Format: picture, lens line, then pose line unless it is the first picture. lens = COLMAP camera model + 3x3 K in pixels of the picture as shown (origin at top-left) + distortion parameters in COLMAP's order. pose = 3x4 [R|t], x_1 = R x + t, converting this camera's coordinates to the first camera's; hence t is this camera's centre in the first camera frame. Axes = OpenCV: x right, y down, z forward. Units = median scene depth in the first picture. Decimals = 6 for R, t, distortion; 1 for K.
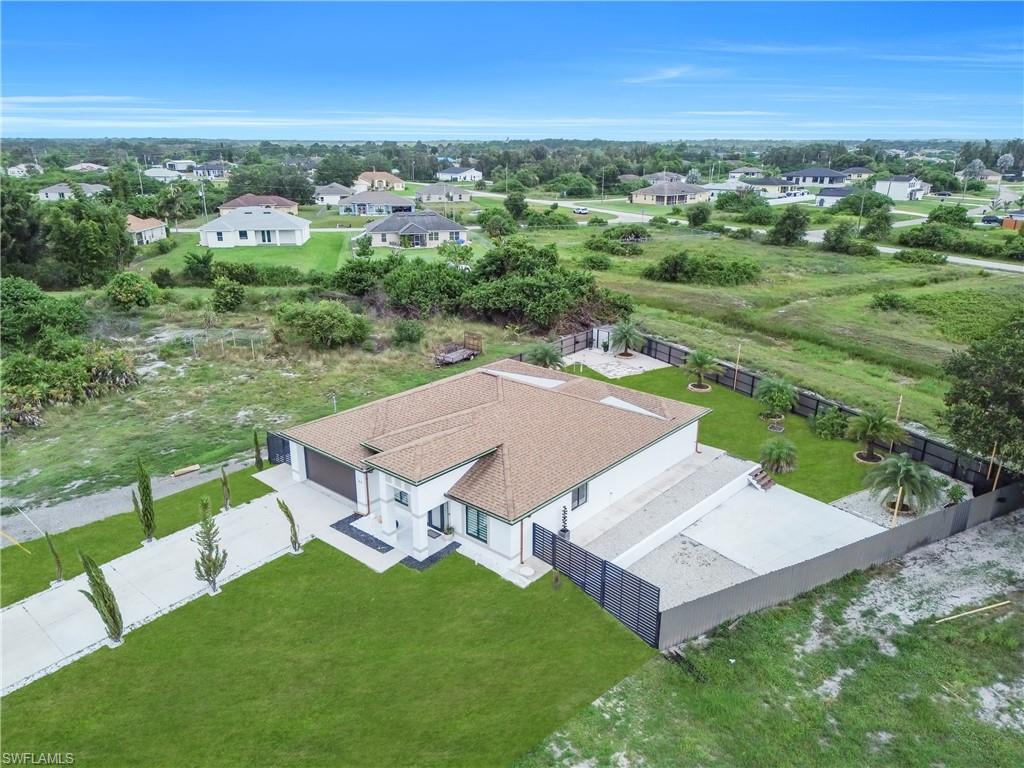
lens RADIAL K [[719.6, 0, 512.0], [0, 719.6, 384.0], [0, 0, 1]] dist [0.064199, -0.051568]
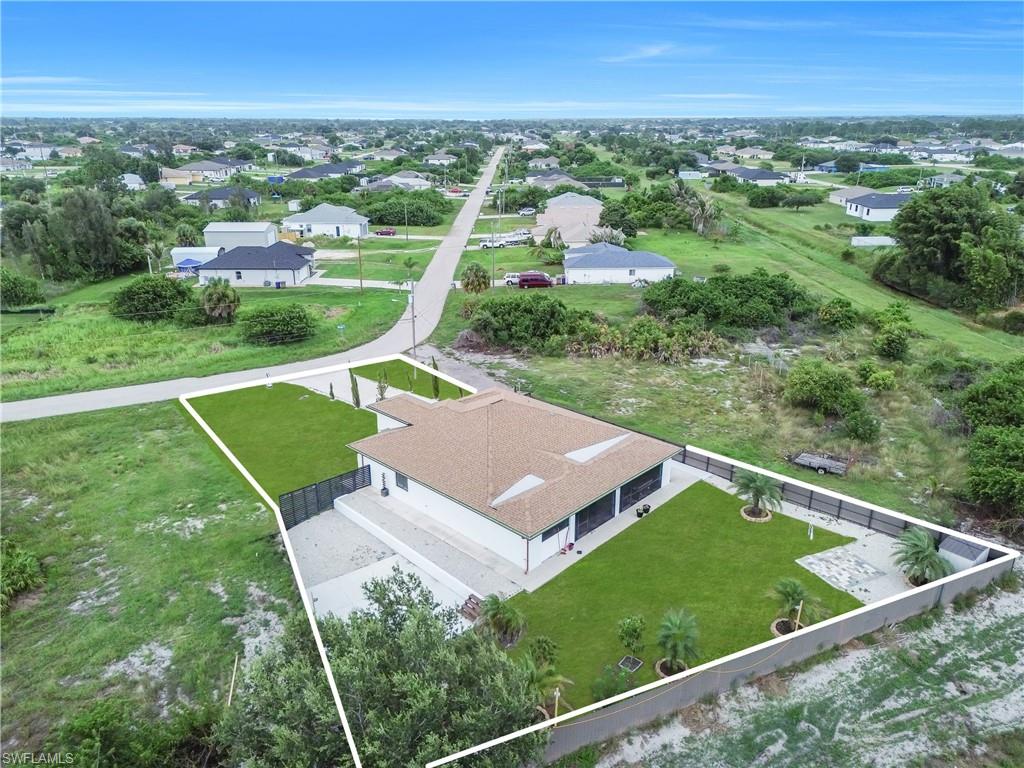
lens RADIAL K [[719.6, 0, 512.0], [0, 719.6, 384.0], [0, 0, 1]] dist [0.064199, -0.051568]
pose [[-0.043239, 0.342121, -0.938660, 0.903914], [-0.314106, 0.887240, 0.337849, -0.376227], [0.948403, 0.309447, 0.069099, 0.700078]]
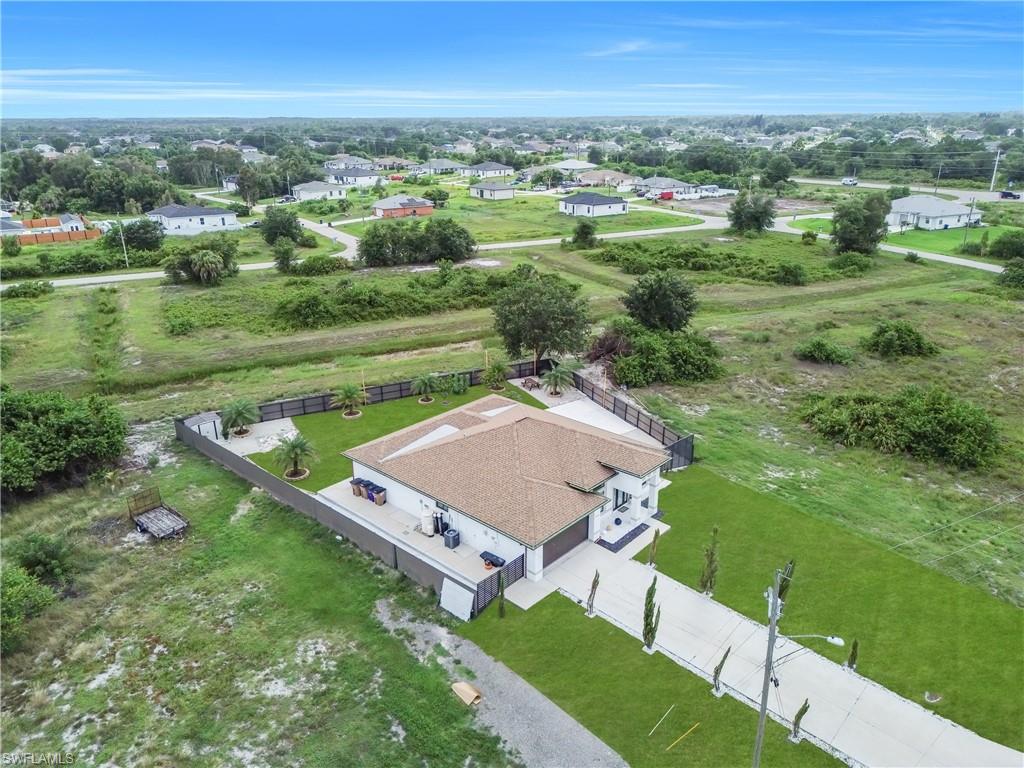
lens RADIAL K [[719.6, 0, 512.0], [0, 719.6, 384.0], [0, 0, 1]] dist [0.064199, -0.051568]
pose [[0.027244, -0.347833, 0.937160, -0.928908], [0.325172, 0.889604, 0.320730, -0.373477], [-0.945262, 0.296000, 0.137342, 0.618108]]
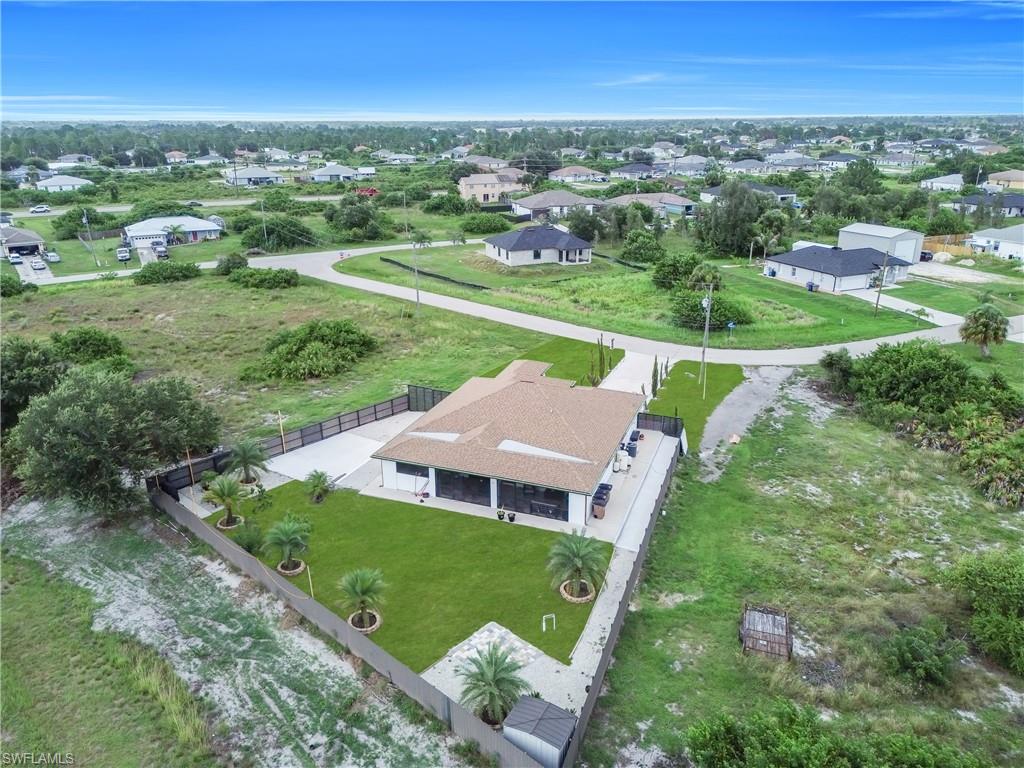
lens RADIAL K [[719.6, 0, 512.0], [0, 719.6, 384.0], [0, 0, 1]] dist [0.064199, -0.051568]
pose [[-0.938513, 0.120049, -0.323699, 0.356054], [-0.107449, 0.789465, 0.604317, -0.668447], [0.328097, 0.601941, -0.728024, 1.550181]]
